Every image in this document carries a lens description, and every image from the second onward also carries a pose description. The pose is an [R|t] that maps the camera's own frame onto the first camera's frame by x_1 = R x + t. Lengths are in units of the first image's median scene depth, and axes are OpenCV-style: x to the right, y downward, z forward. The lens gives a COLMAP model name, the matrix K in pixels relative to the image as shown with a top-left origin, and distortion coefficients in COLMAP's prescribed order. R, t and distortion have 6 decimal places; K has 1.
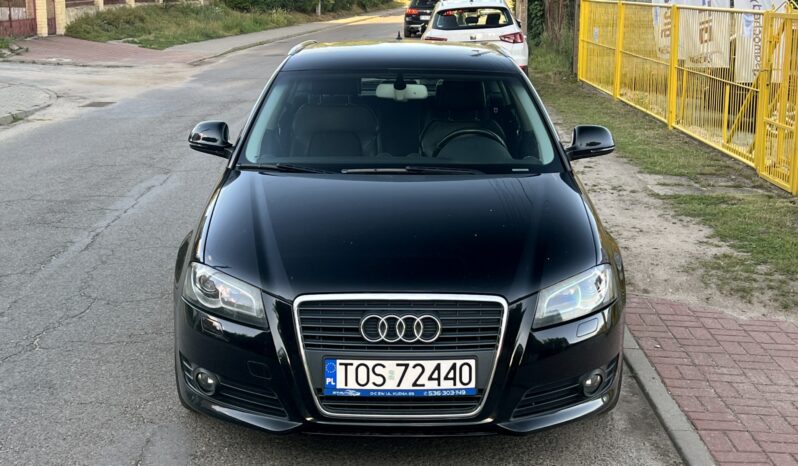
lens RADIAL K [[1084.3, 0, 399.0], [0, 1084.3, 233.0], [0, 0, 1]] dist [0.216352, -0.625858]
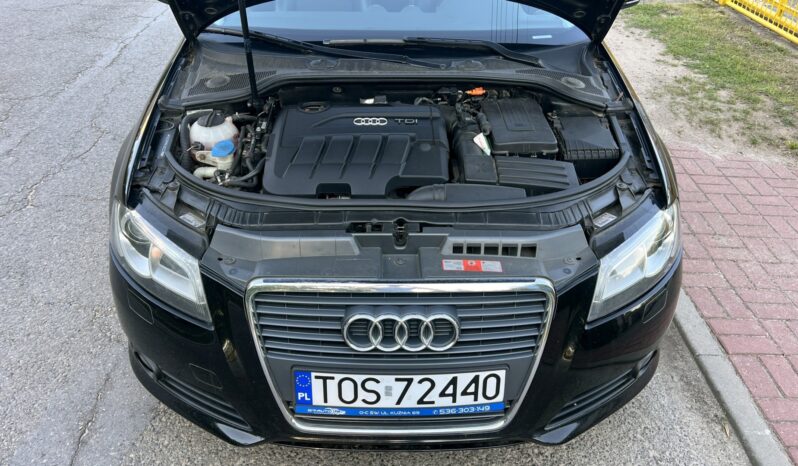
lens RADIAL K [[646.9, 0, 399.0], [0, 646.9, 233.0], [0, 0, 1]] dist [0.092657, -0.126002]
pose [[0.999827, -0.003839, 0.018188, -0.007330], [-0.002645, 0.939108, 0.343613, -0.113793], [-0.018399, -0.343601, 0.938935, 0.631794]]
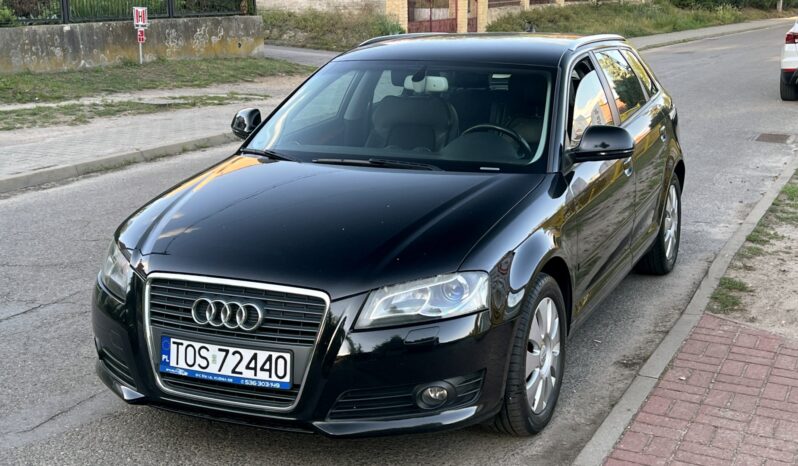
lens RADIAL K [[1084.3, 0, 399.0], [0, 1084.3, 233.0], [0, 0, 1]] dist [0.216352, -0.625858]
pose [[0.914561, 0.077640, -0.396926, 0.539480], [-0.077295, 0.996865, 0.016895, -0.015975], [0.396994, 0.015229, 0.917695, 0.138140]]
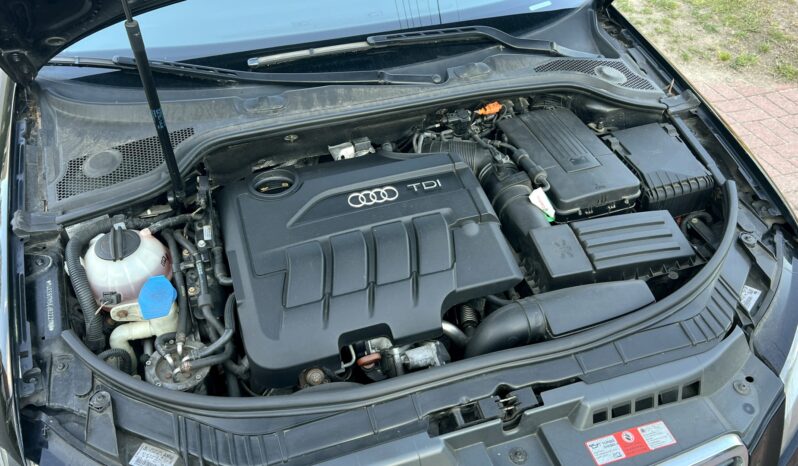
lens RADIAL K [[646.9, 0, 399.0], [0, 646.9, 233.0], [0, 0, 1]] dist [0.092657, -0.126002]
pose [[0.952346, -0.207488, 0.223576, -0.089986], [0.074859, 0.869561, 0.488118, -0.169519], [-0.295691, -0.448120, 0.843656, 0.855999]]
